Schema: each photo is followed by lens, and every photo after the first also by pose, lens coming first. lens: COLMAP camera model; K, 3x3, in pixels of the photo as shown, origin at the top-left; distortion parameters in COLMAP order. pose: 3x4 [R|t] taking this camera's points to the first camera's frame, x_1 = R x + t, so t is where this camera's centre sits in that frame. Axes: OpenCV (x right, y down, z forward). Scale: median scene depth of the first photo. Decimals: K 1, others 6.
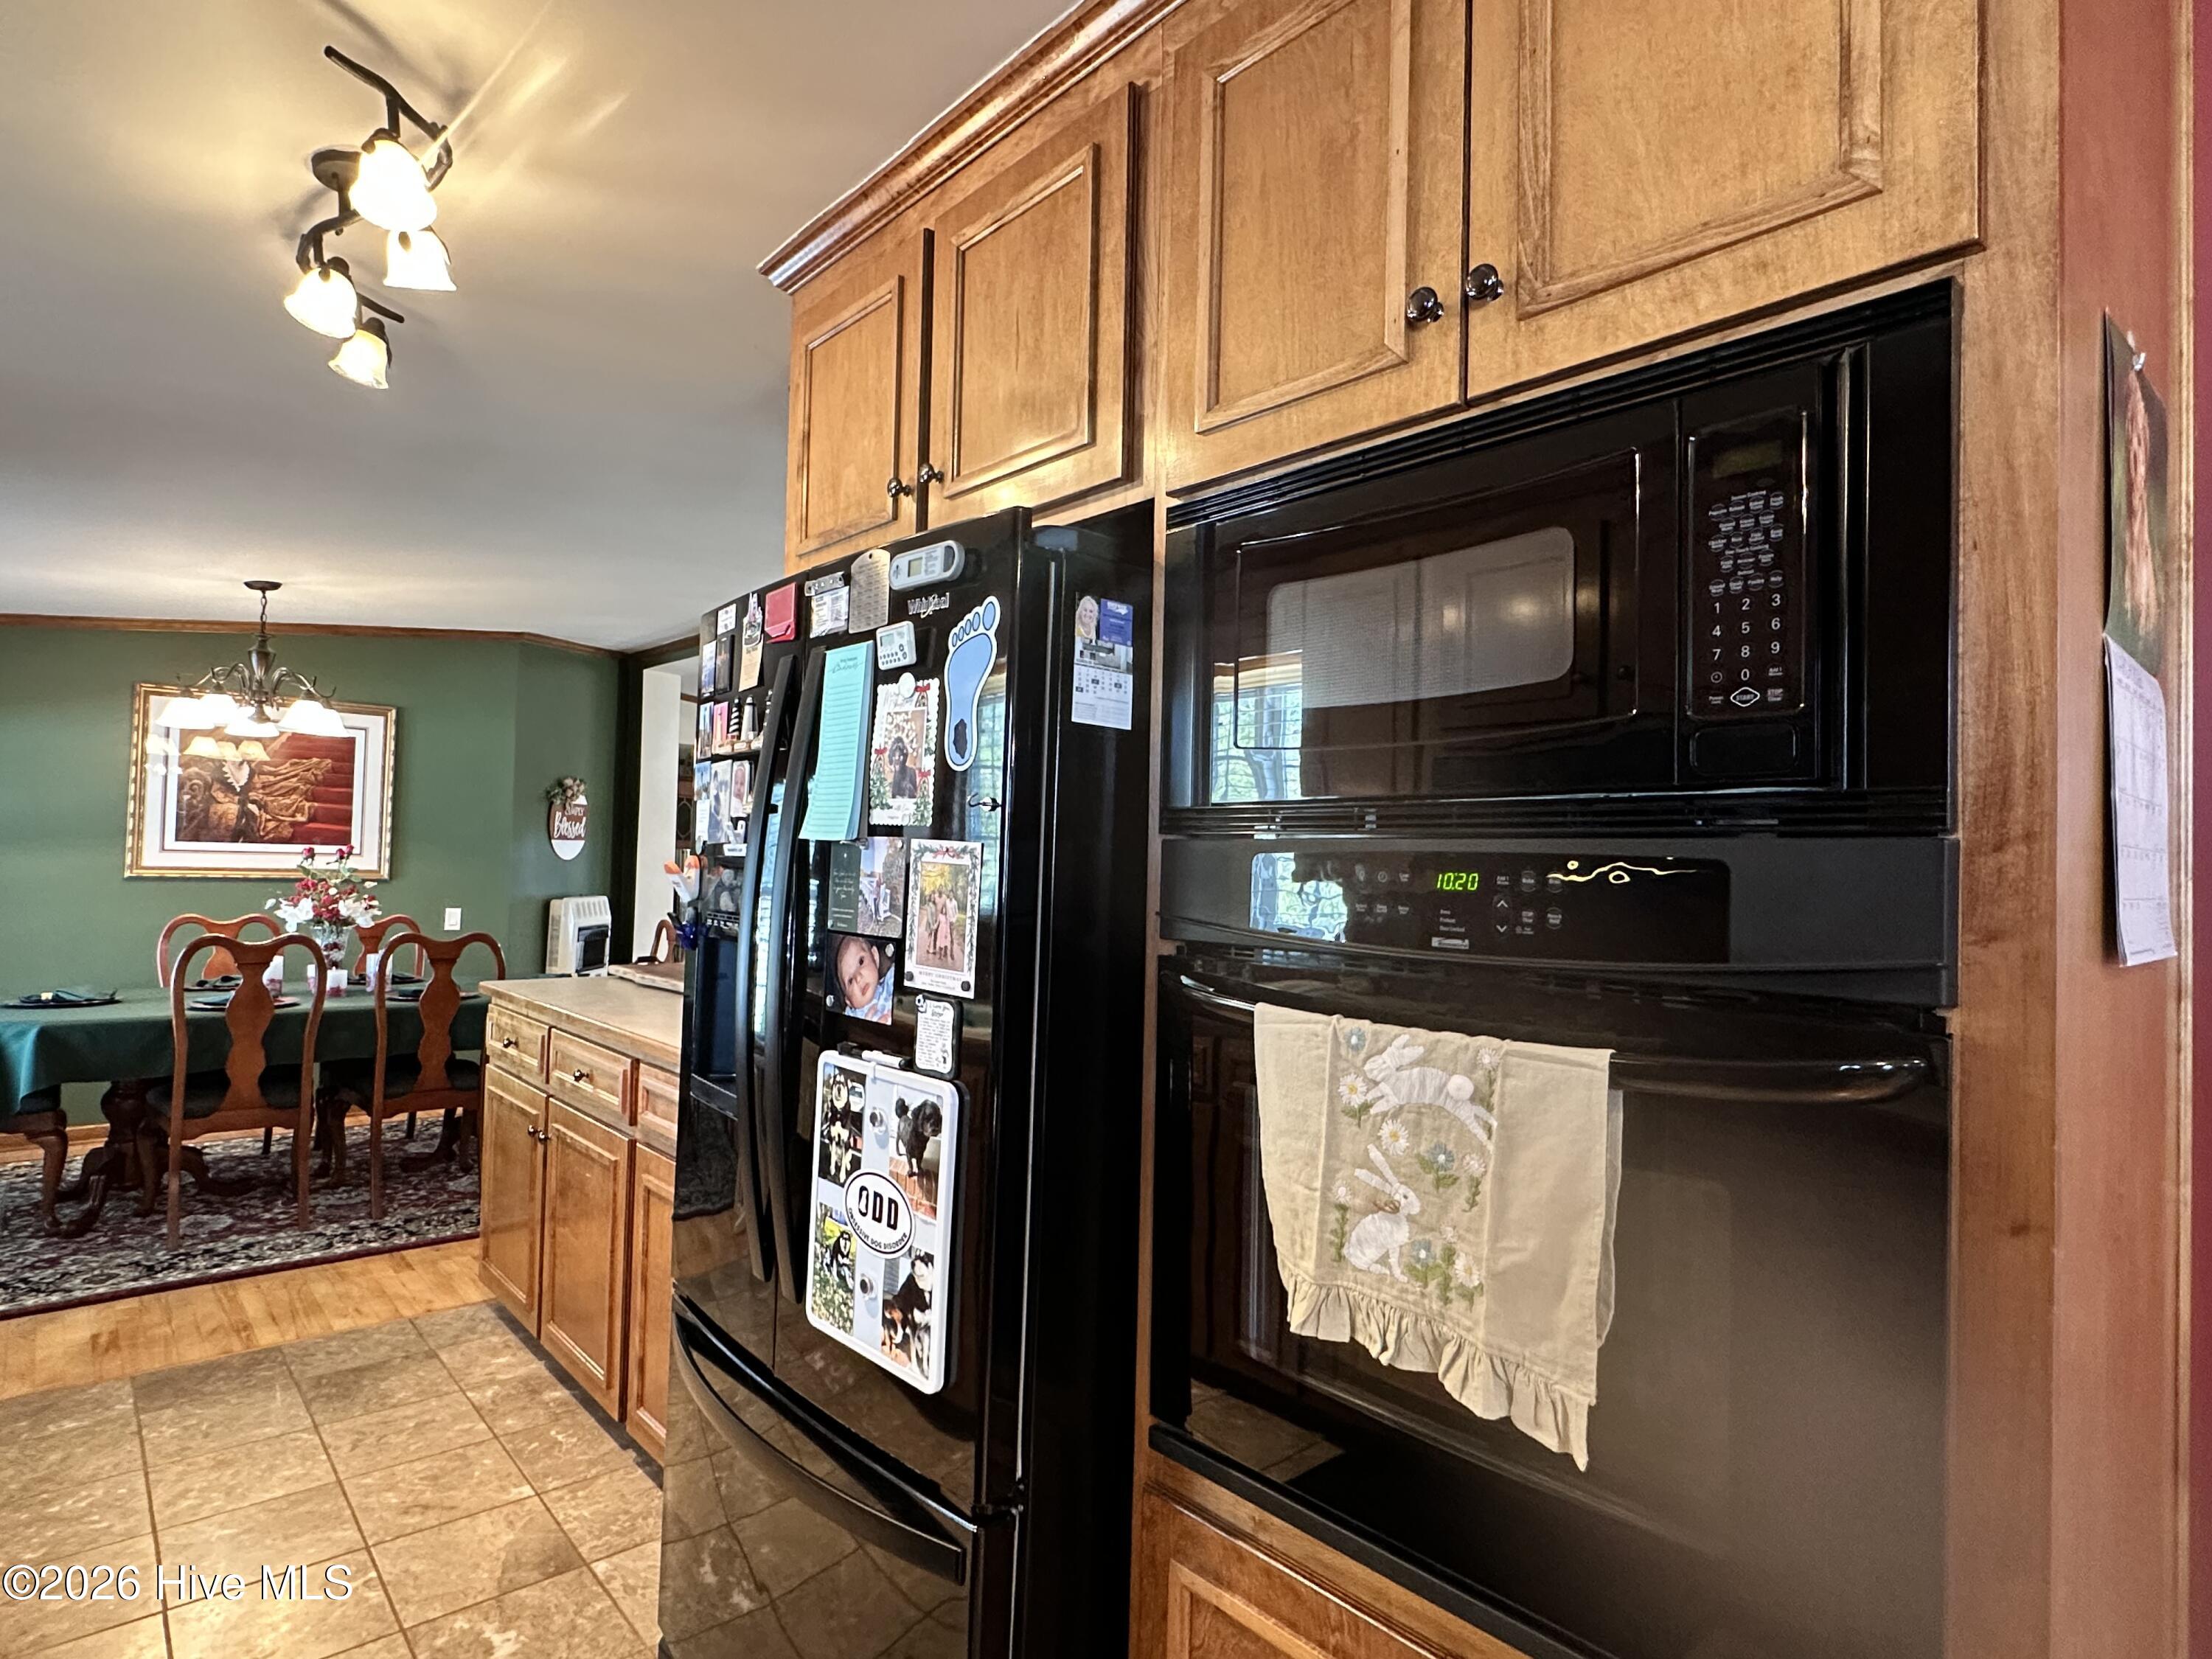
lens RADIAL K [[1163.7, 0, 1104.5], [0, 1163.7, 840.0], [0, 0, 1]] dist [-0.002831, -0.000994]
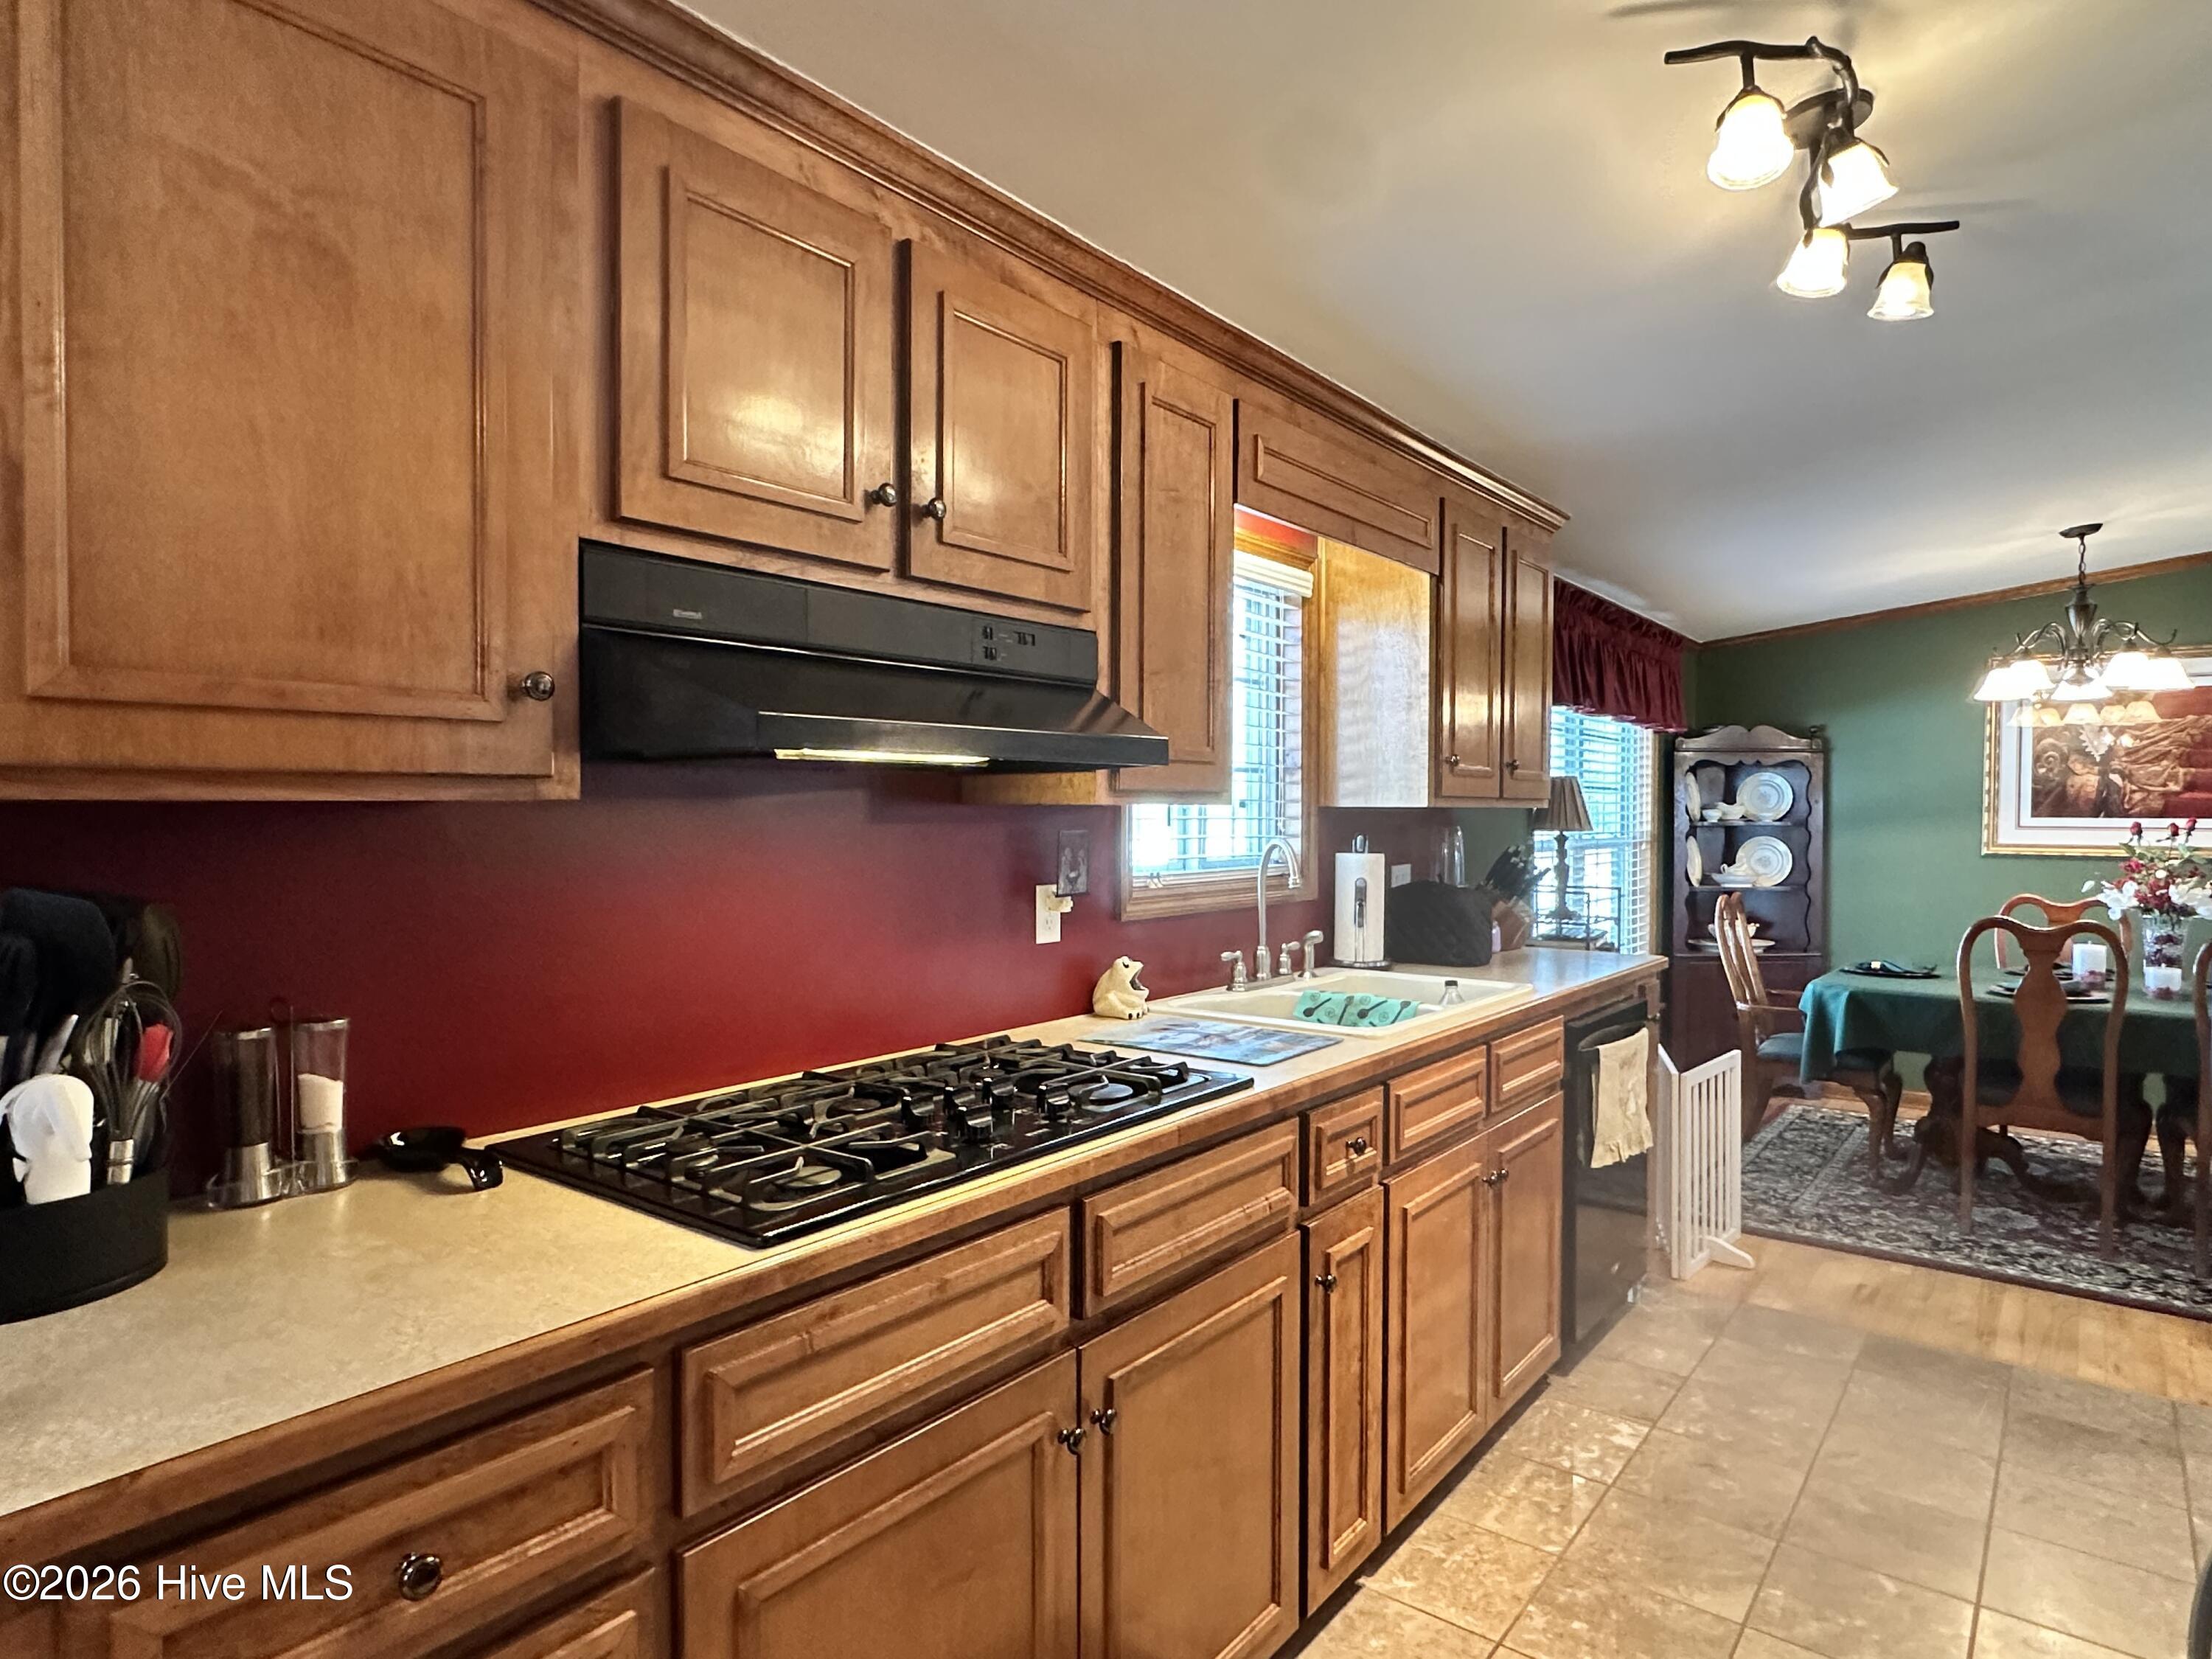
lens RADIAL K [[1252.2, 0, 1102.1], [0, 1252.2, 837.2], [0, 0, 1]] dist [-0.000710, -0.002198]
pose [[0.165921, -0.003740, -0.986132, 0.115588], [0.022478, 0.999747, -0.000009, 0.000251], [0.985883, -0.022165, 0.165964, 0.102480]]
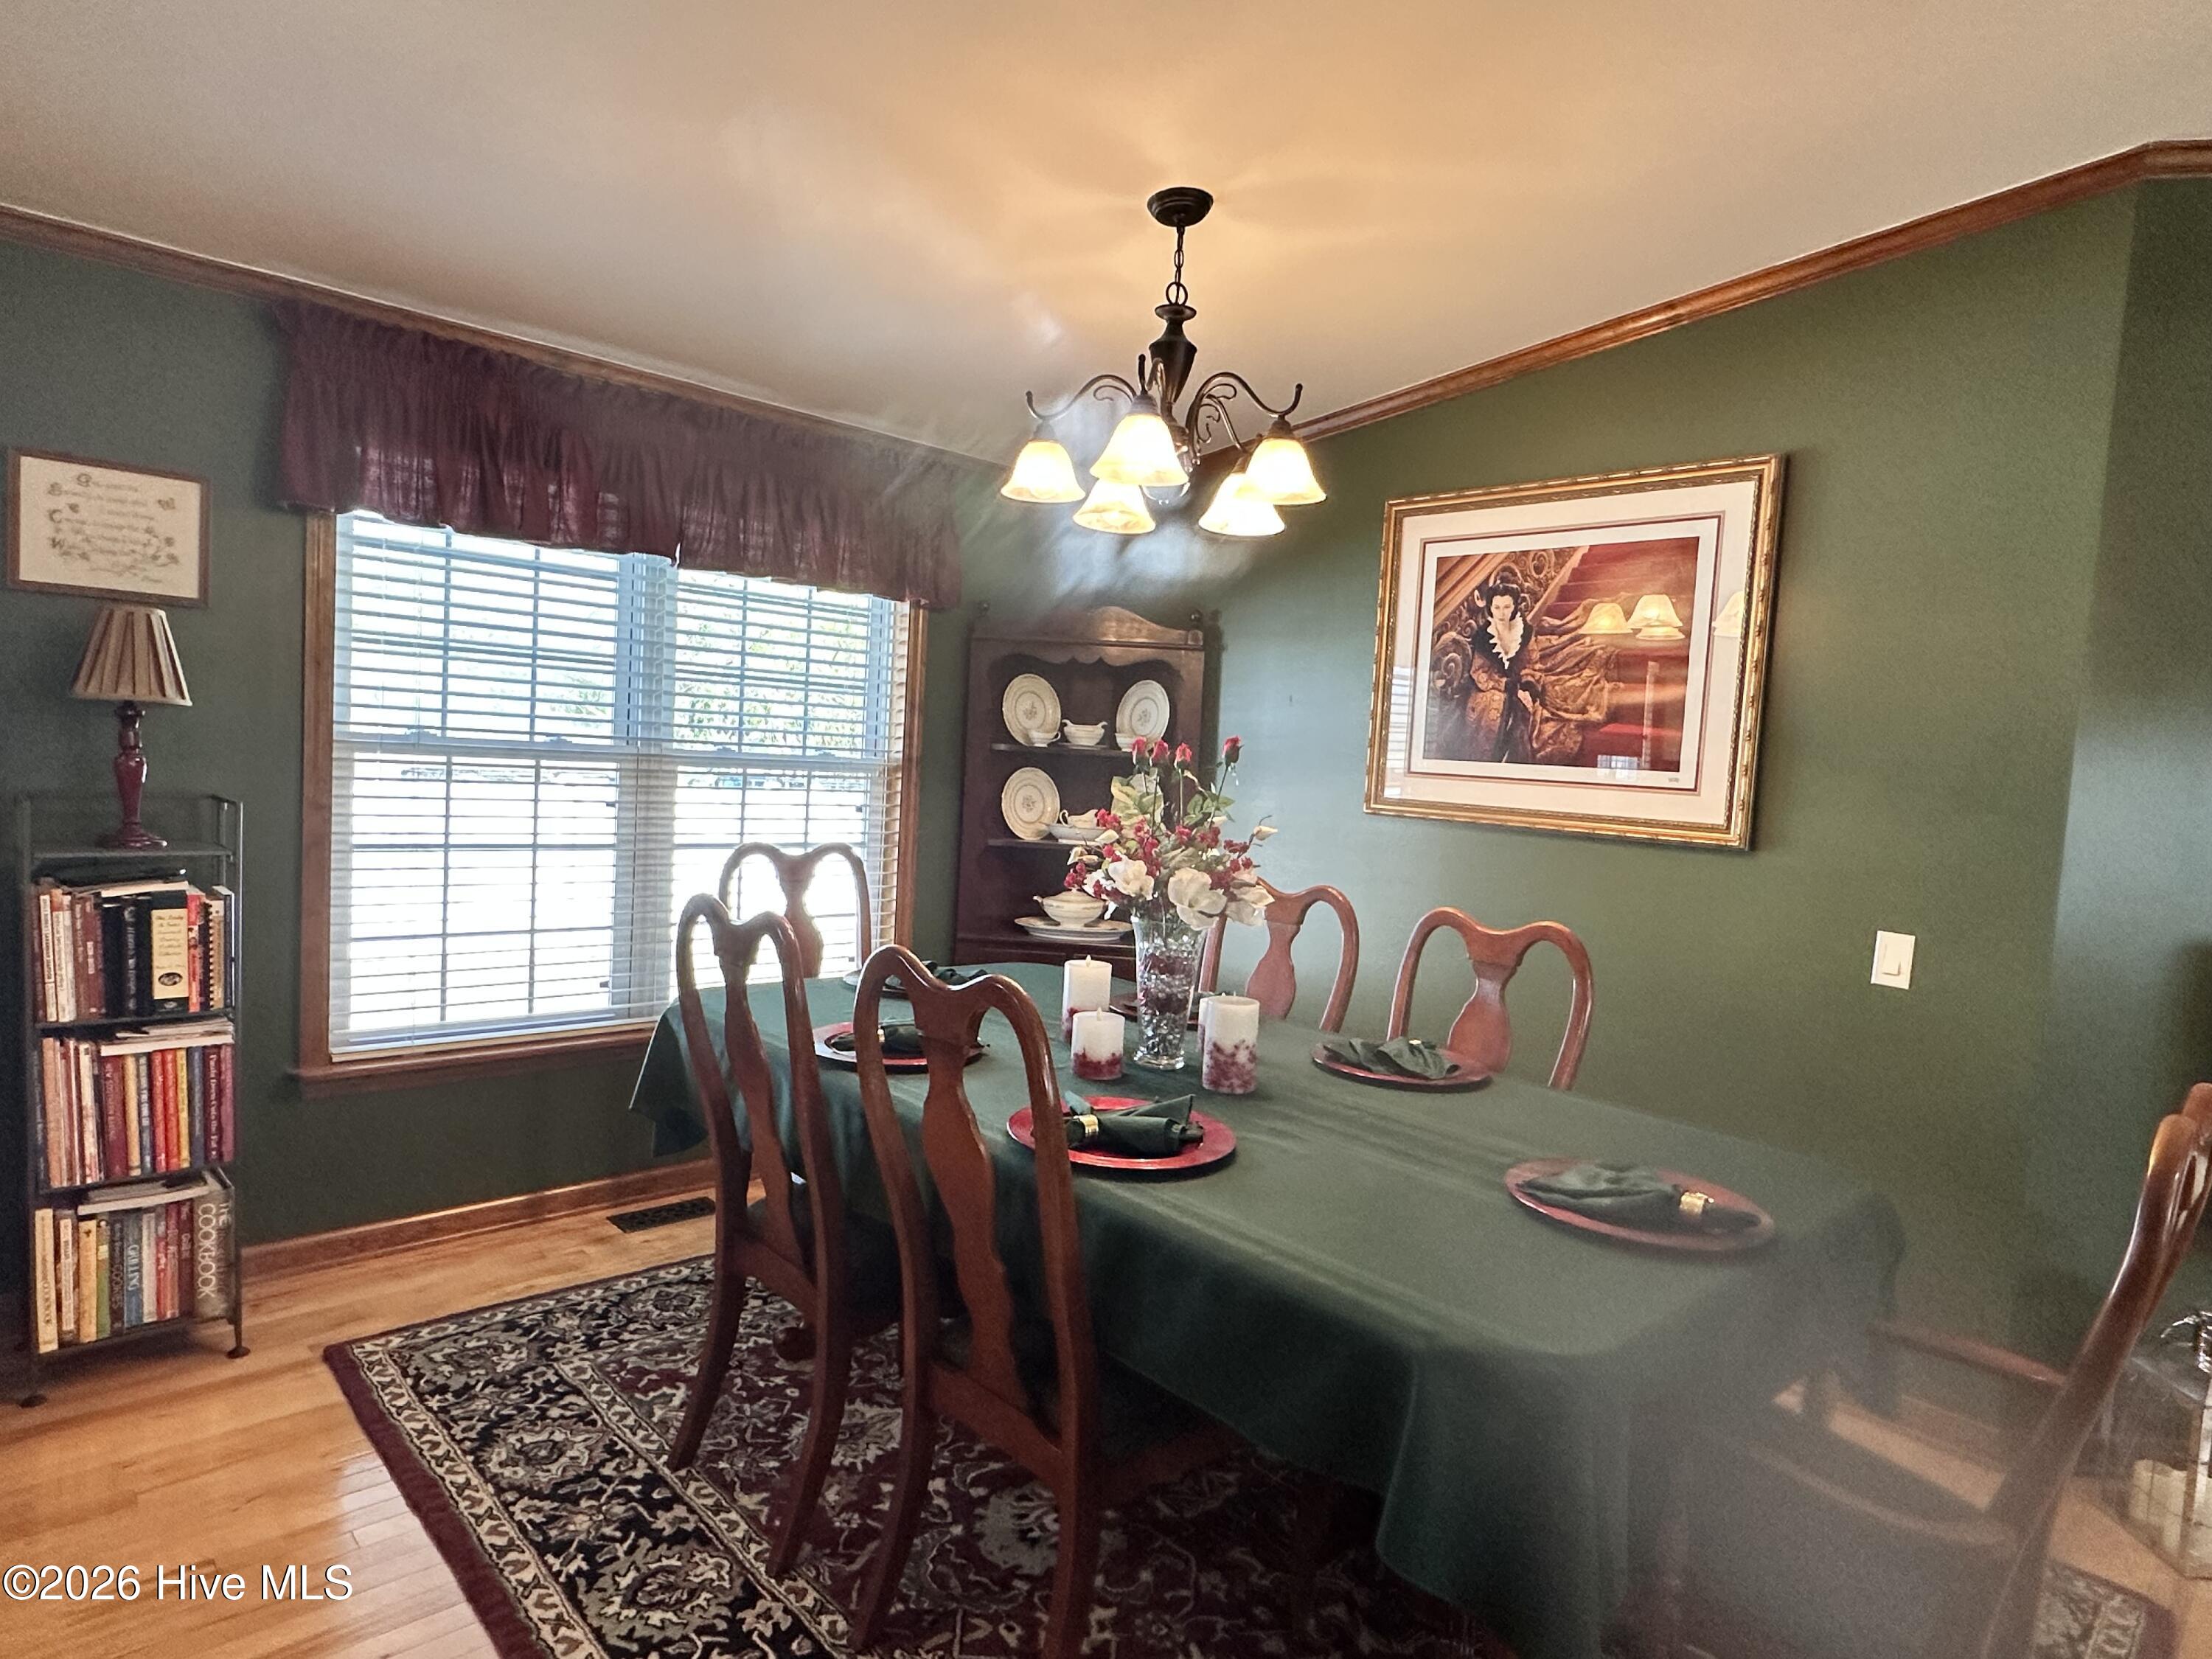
lens RADIAL K [[1252.2, 0, 1102.1], [0, 1252.2, 837.2], [0, 0, 1]] dist [-0.000710, -0.002198]
pose [[0.019560, 0.044436, -0.998821, -0.211810], [-0.034656, 0.998442, 0.043740, 0.025752], [0.999208, 0.033759, 0.021070, 1.101064]]
